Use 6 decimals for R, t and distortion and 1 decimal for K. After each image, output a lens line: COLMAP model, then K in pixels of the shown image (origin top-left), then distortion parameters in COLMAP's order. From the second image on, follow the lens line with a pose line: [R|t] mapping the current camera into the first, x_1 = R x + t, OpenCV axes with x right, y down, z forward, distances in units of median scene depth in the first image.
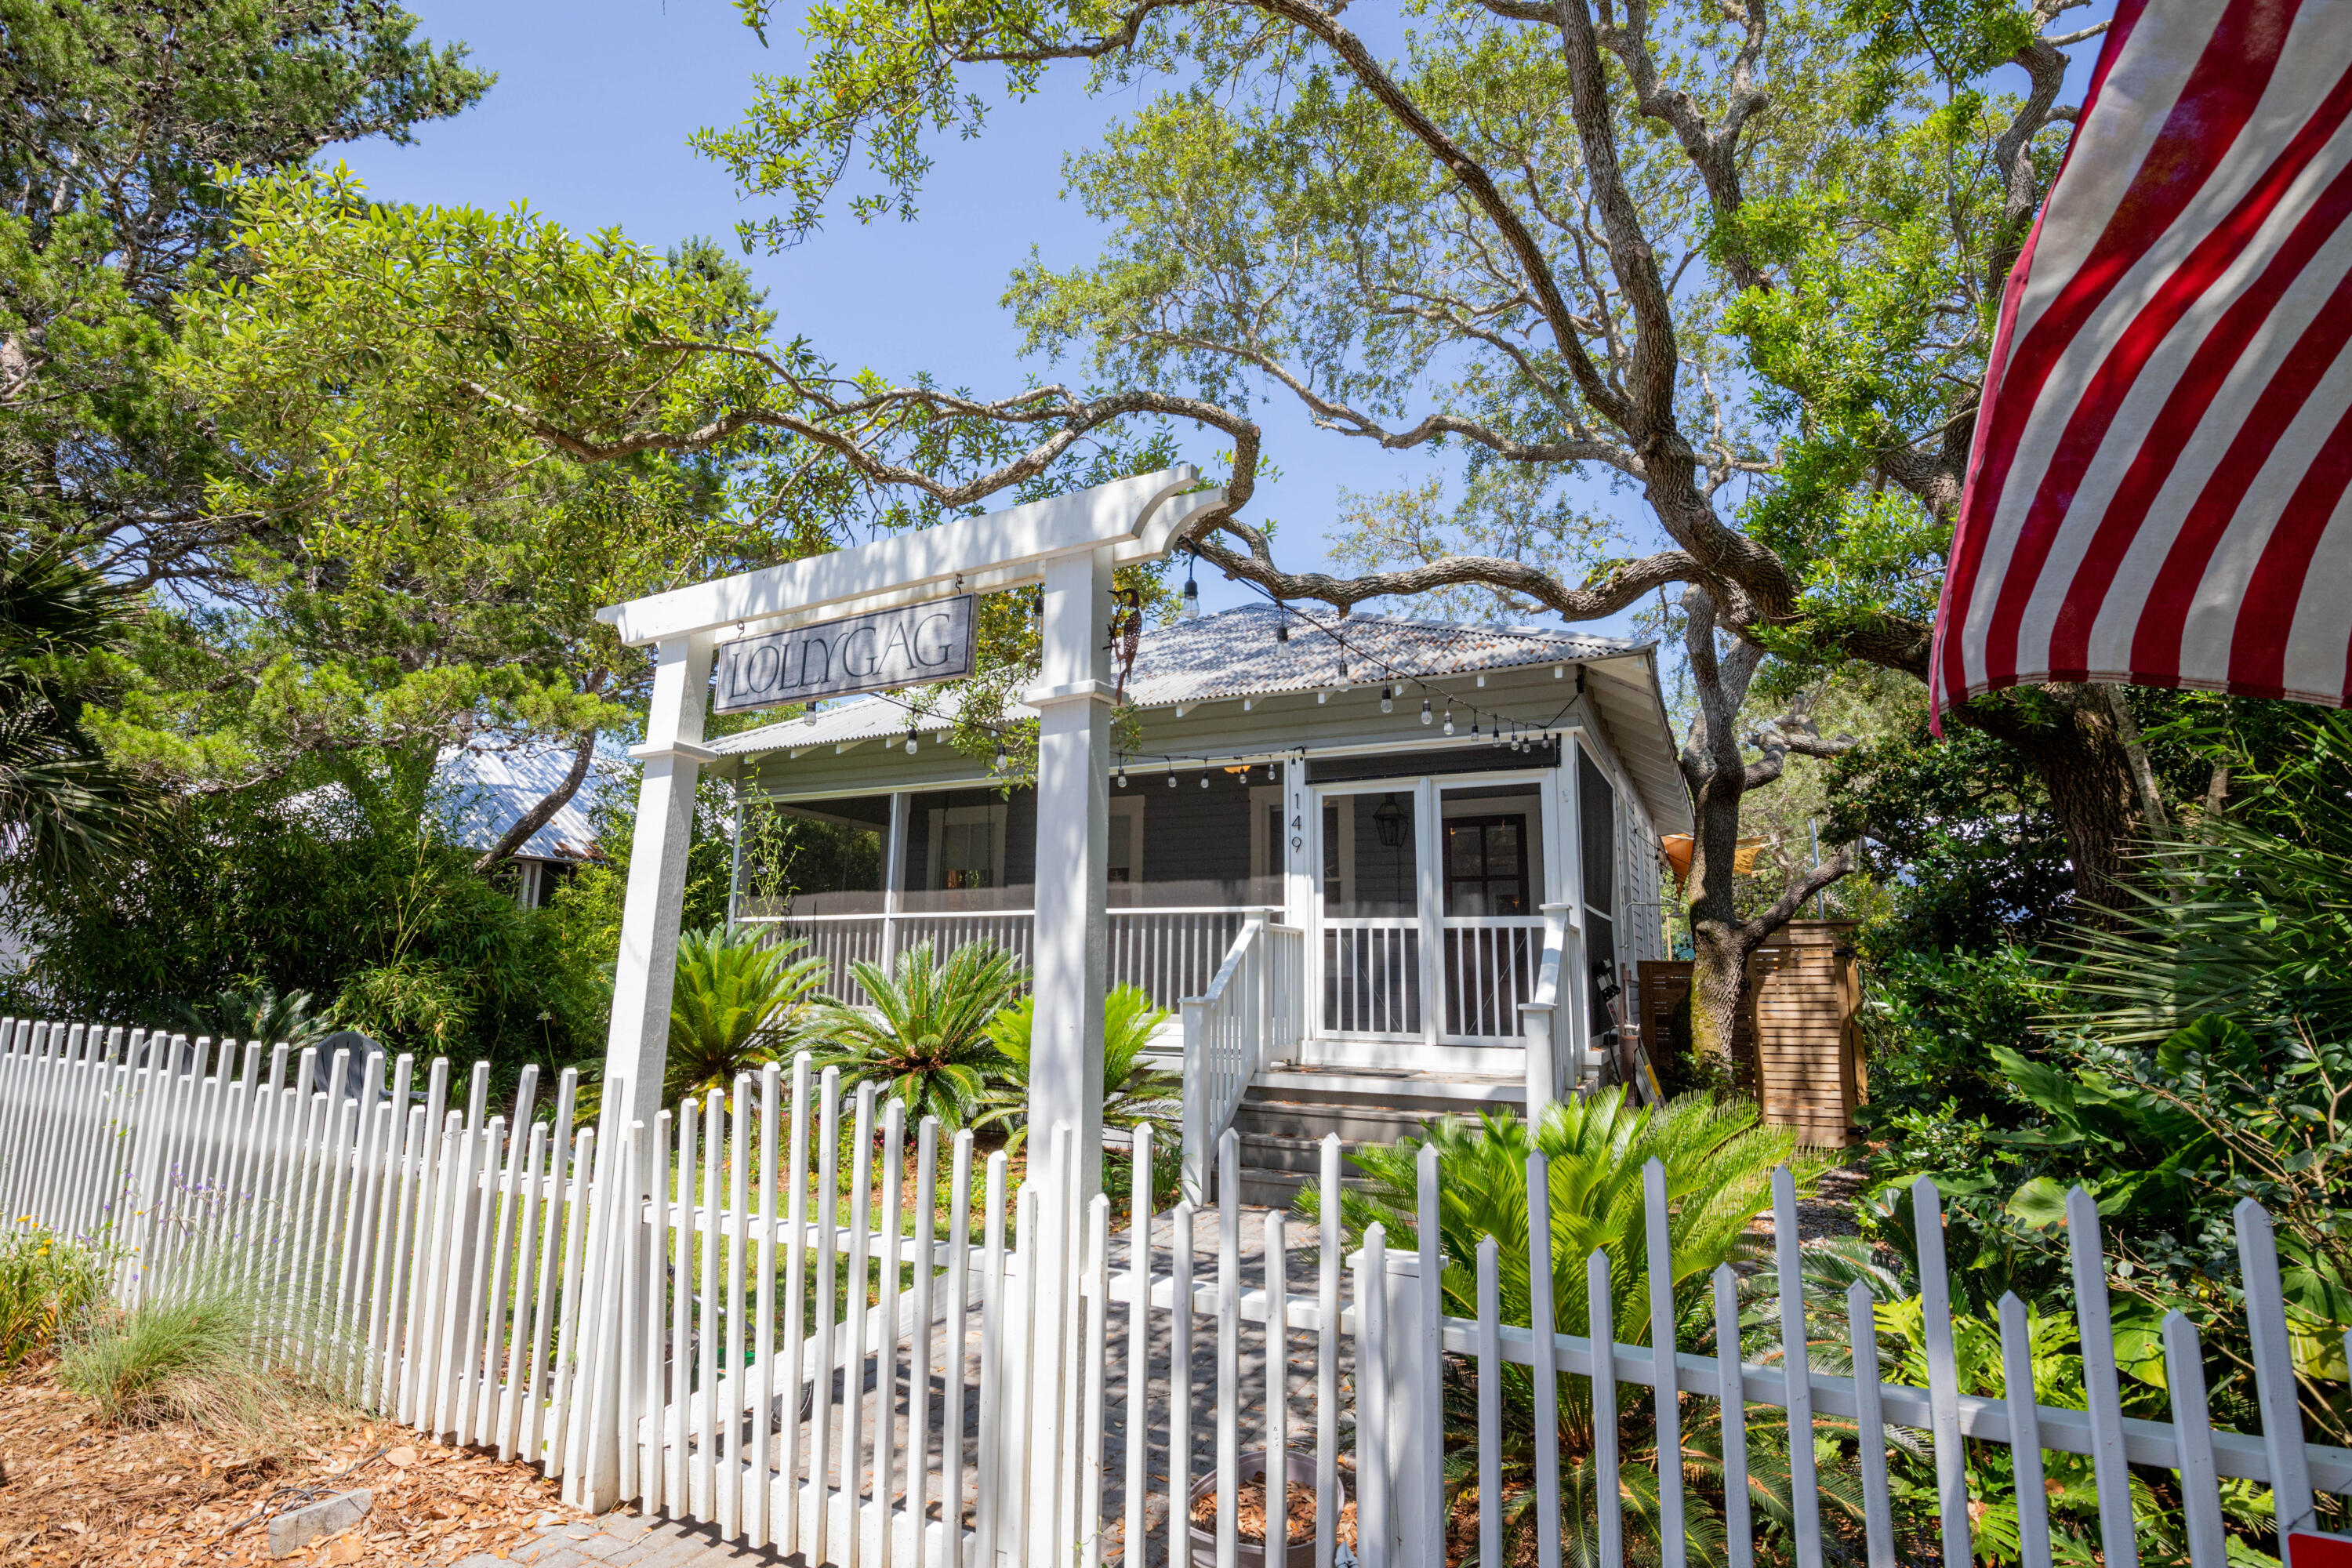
lens RADIAL K [[1129.2, 0, 1173.4], [0, 1129.2, 770.8], [0, 0, 1]] dist [-0.029284, 0.001482]
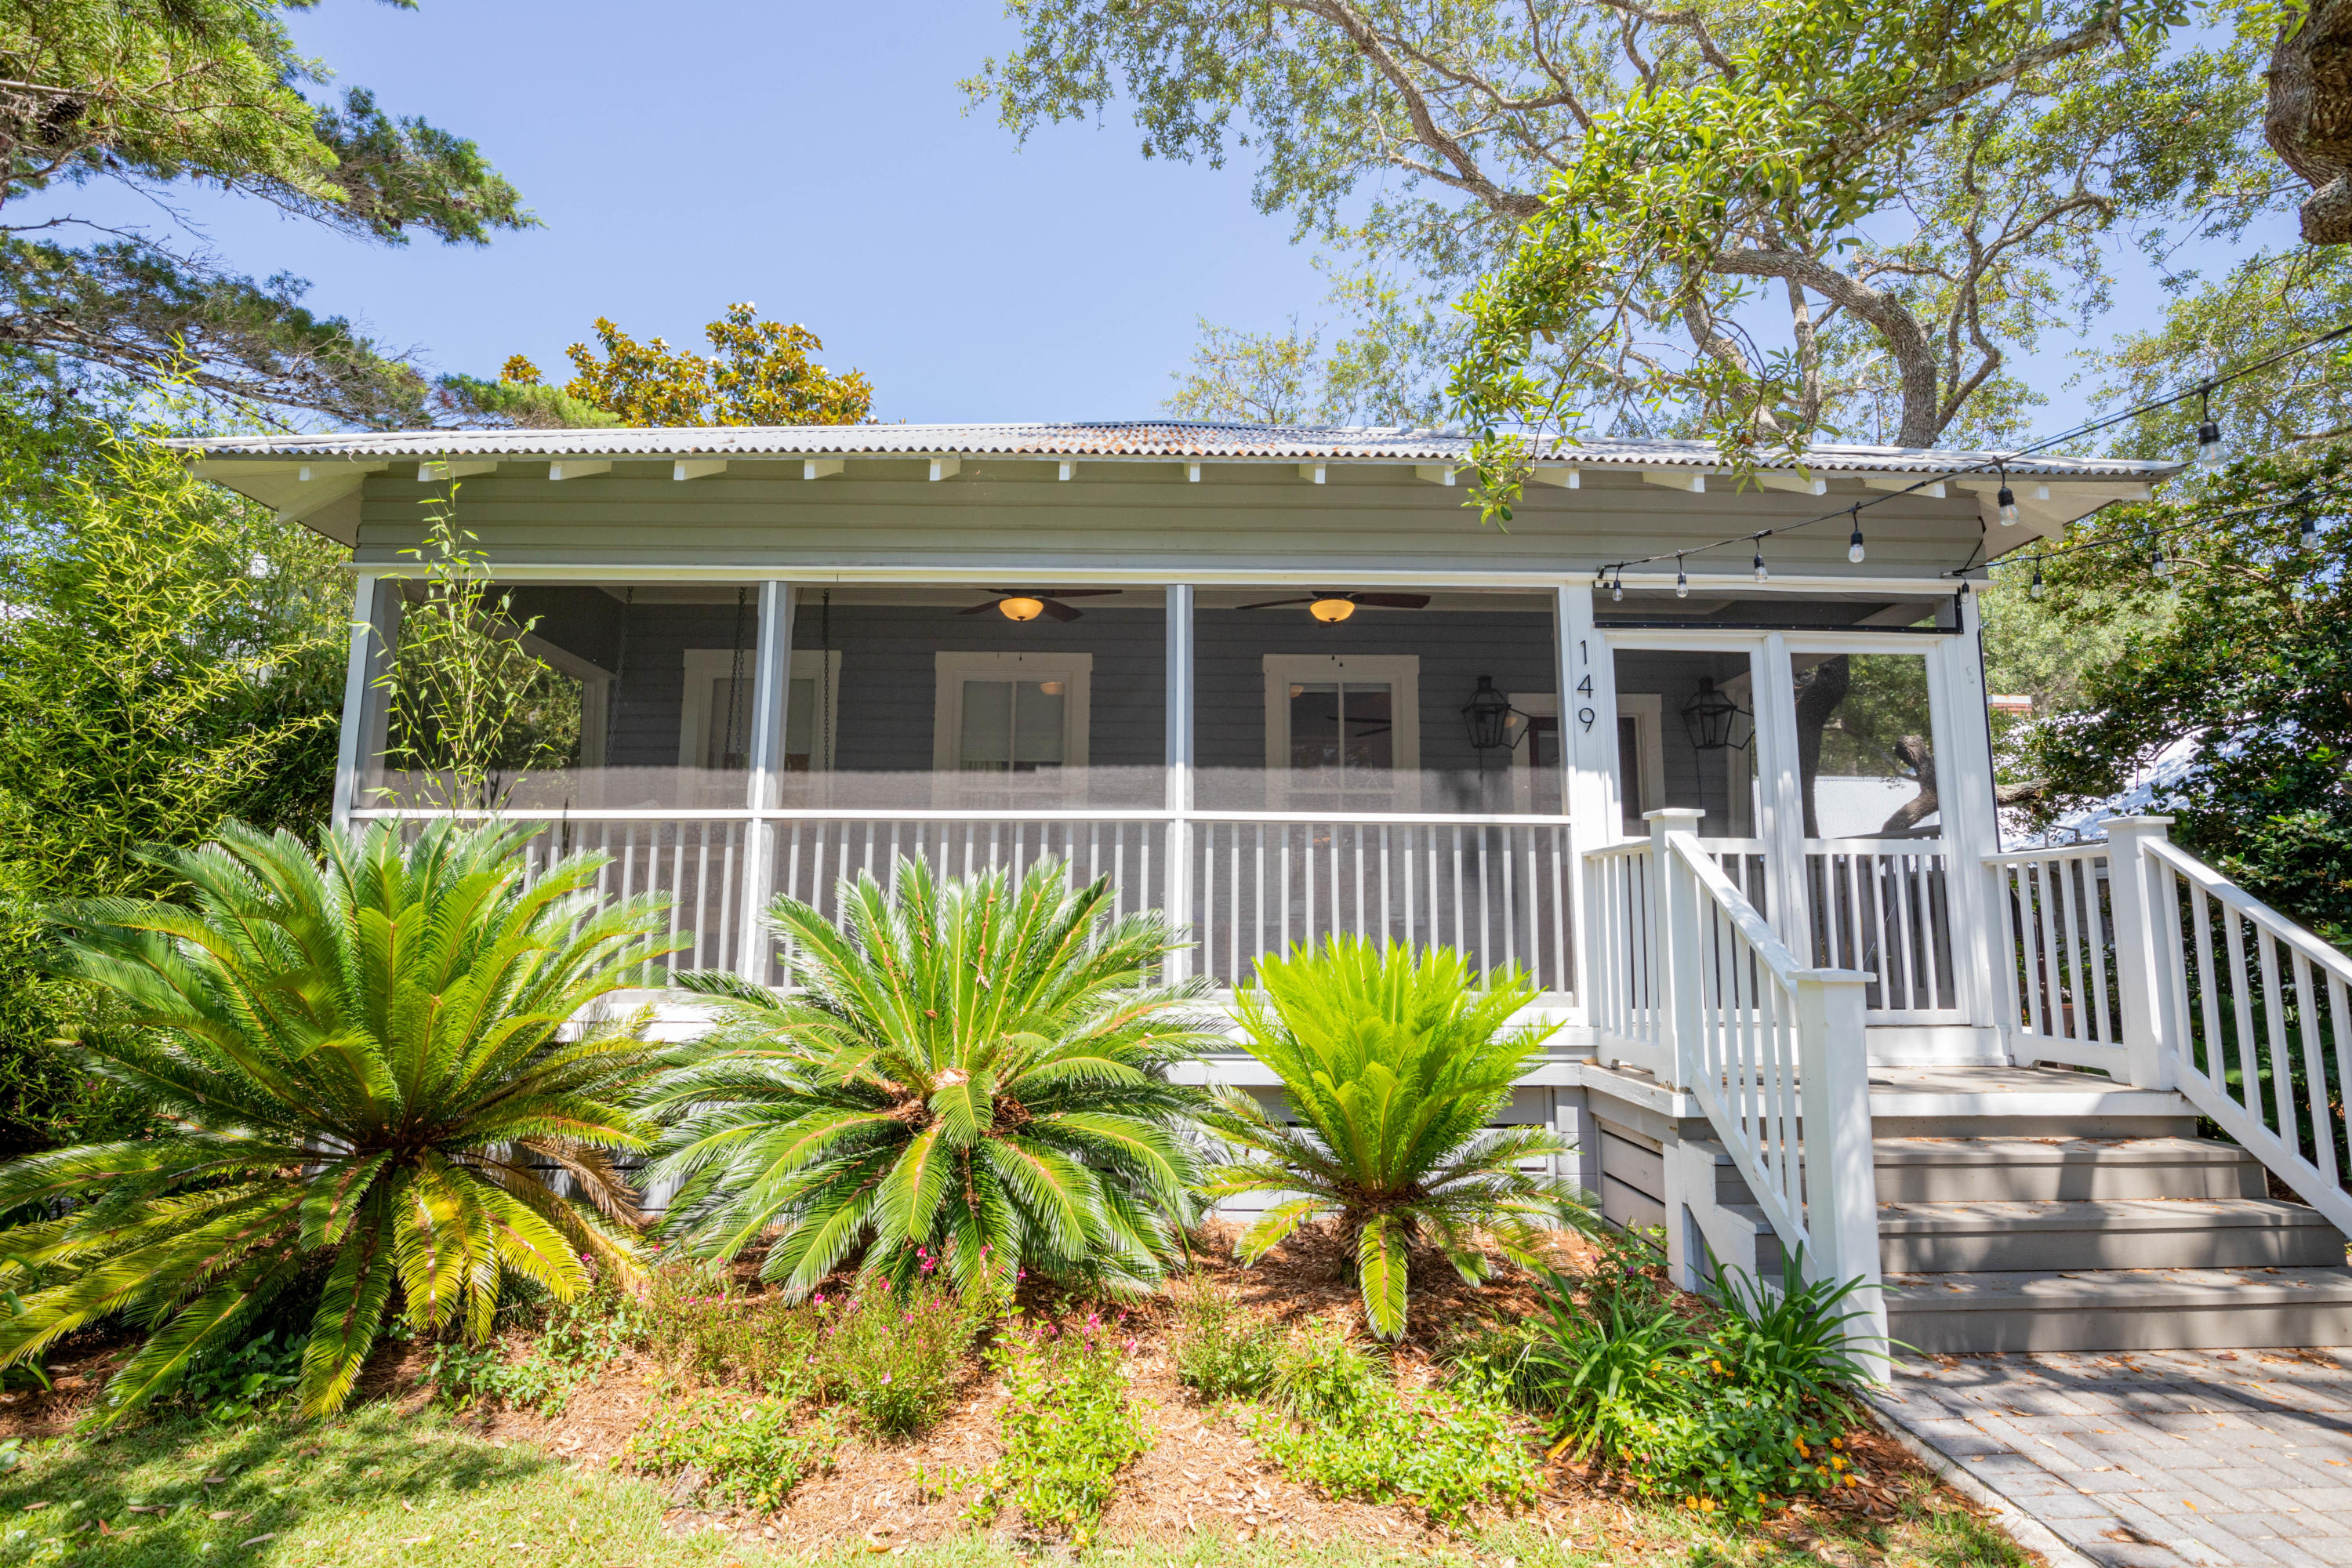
lens RADIAL K [[1083.2, 0, 1183.7], [0, 1083.2, 781.7], [0, 0, 1]] dist [0.029815, -0.000694]
pose [[0.879165, 0.054518, 0.473388, -0.387681], [-0.076631, 0.996679, 0.027534, 0.102544], [-0.470315, -0.060484, 0.880424, 0.572963]]
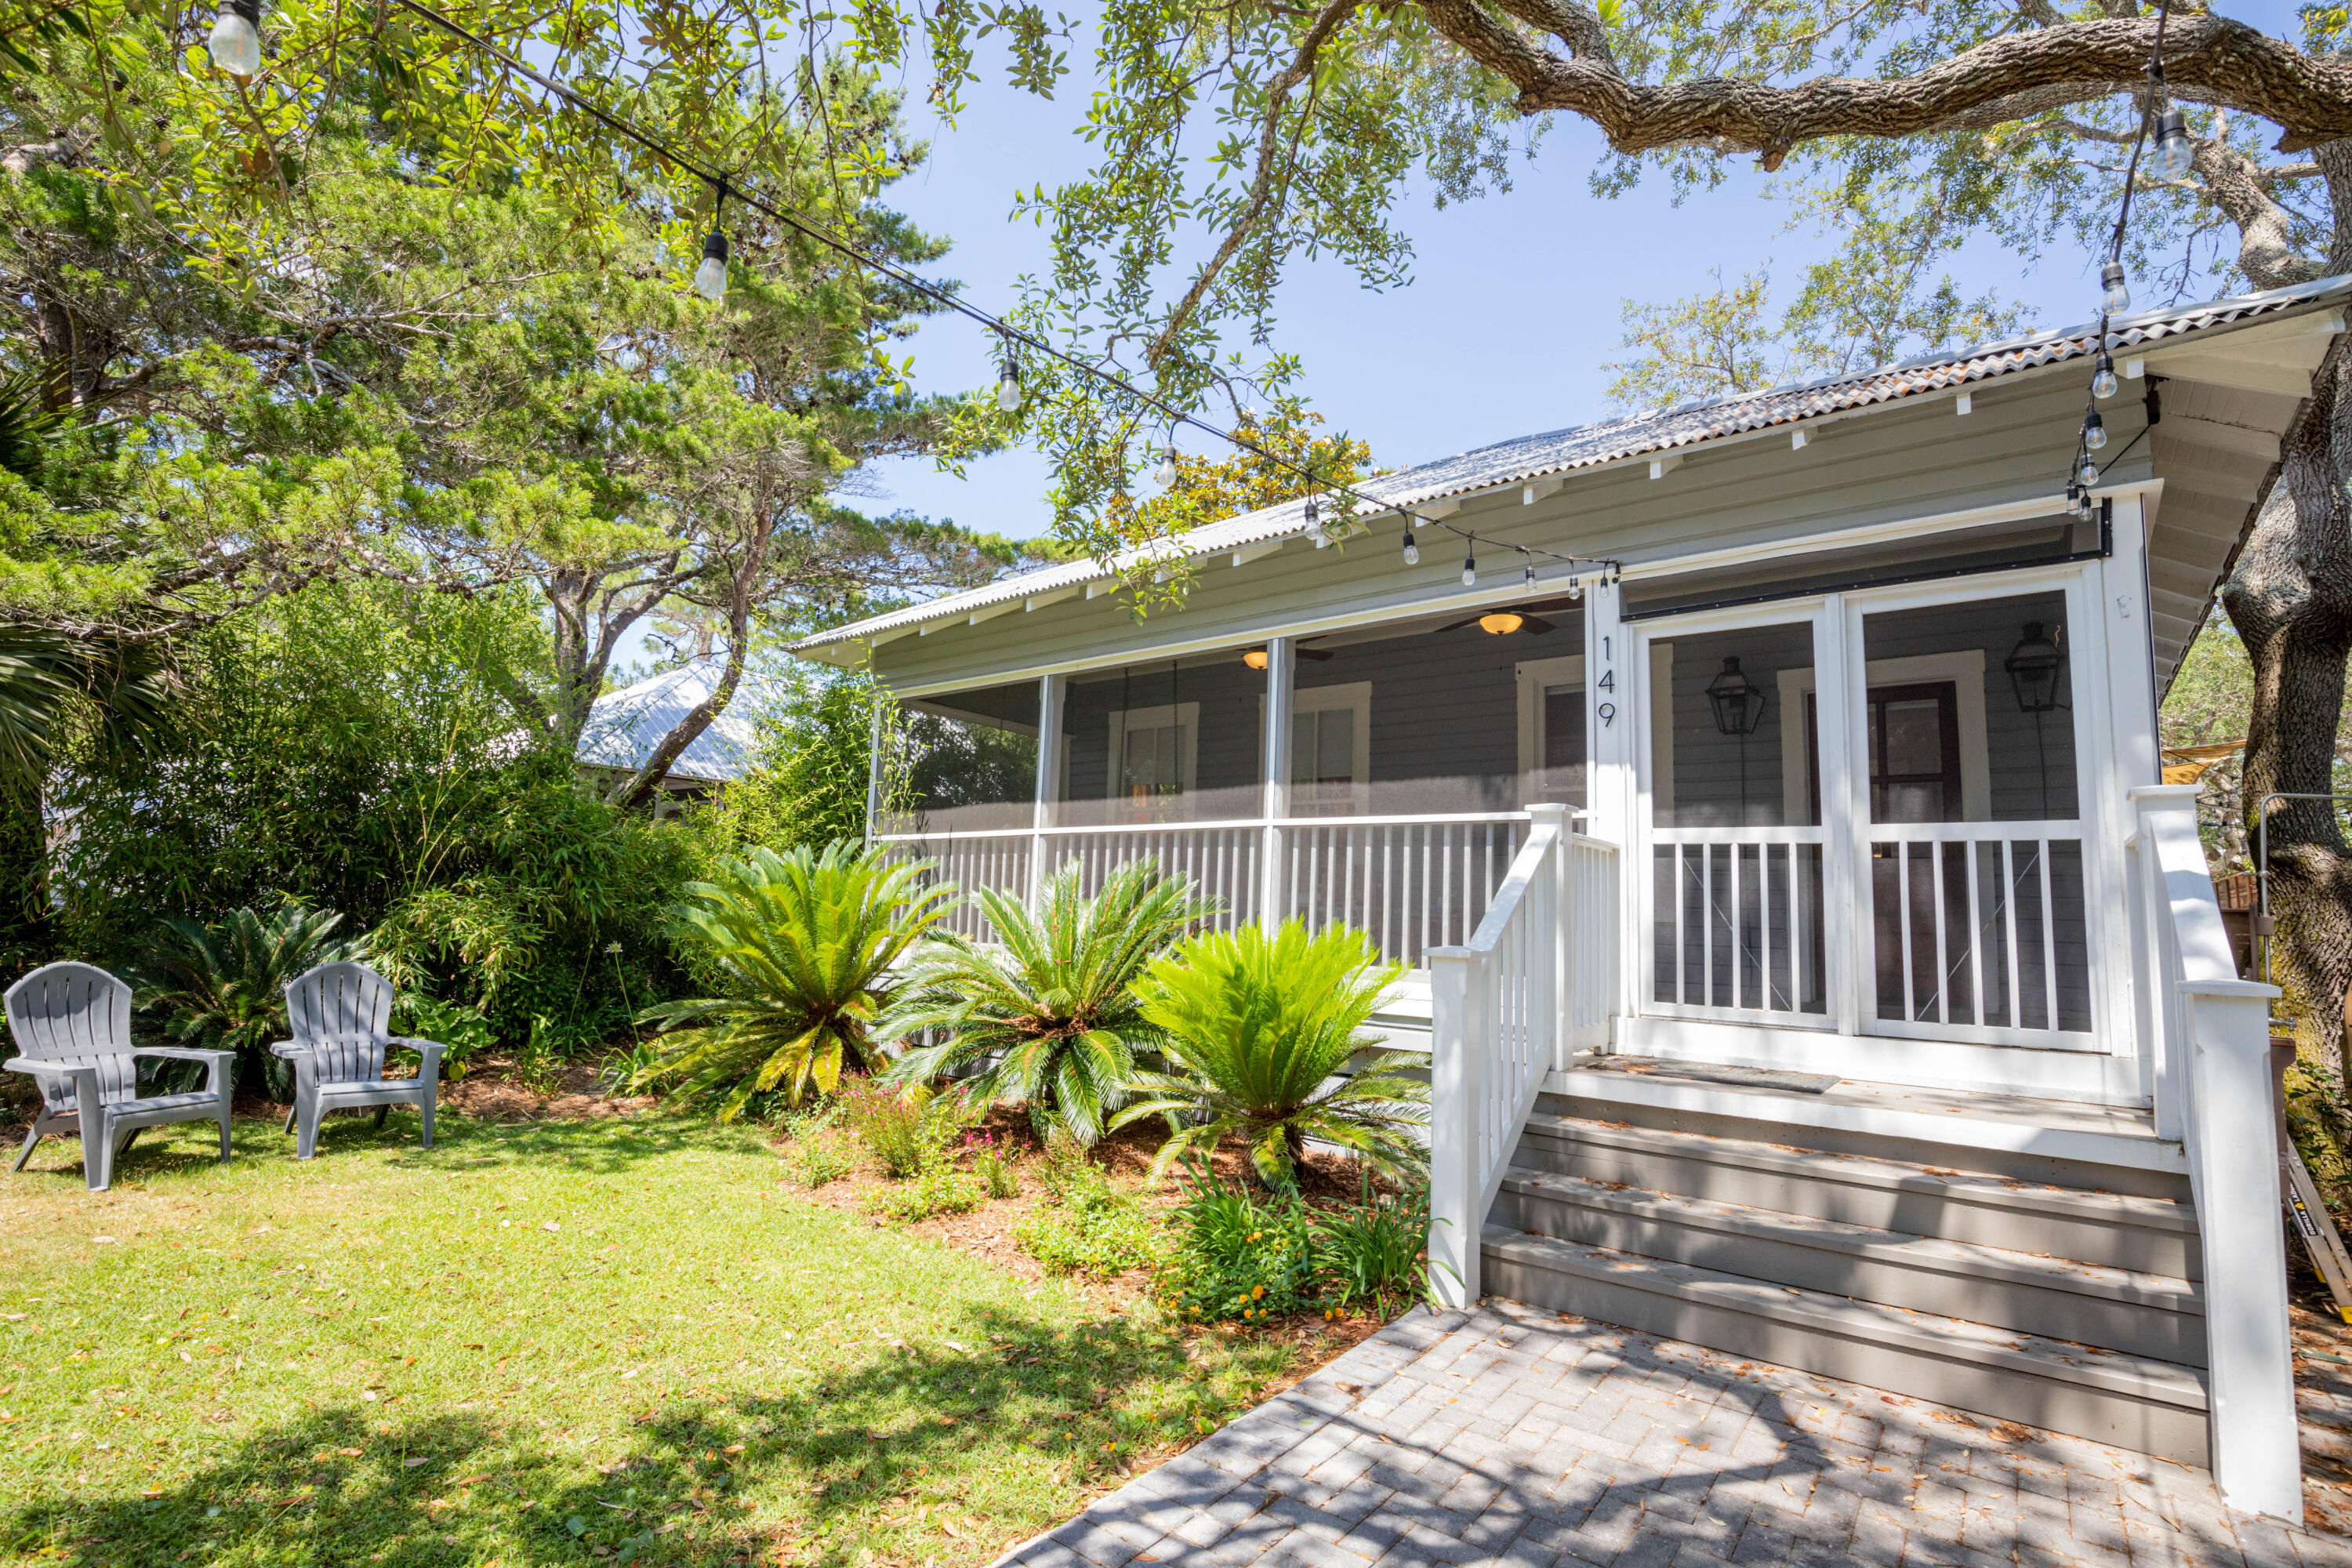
lens RADIAL K [[1057.6, 0, 1176.0], [0, 1057.6, 784.0], [0, 0, 1]] dist [-0.024595, -0.000157]
pose [[0.976571, -0.004817, -0.215141, -0.001743], [0.016437, 0.998498, 0.052255, 0.070565], [0.214566, -0.054567, 0.975184, 0.365379]]
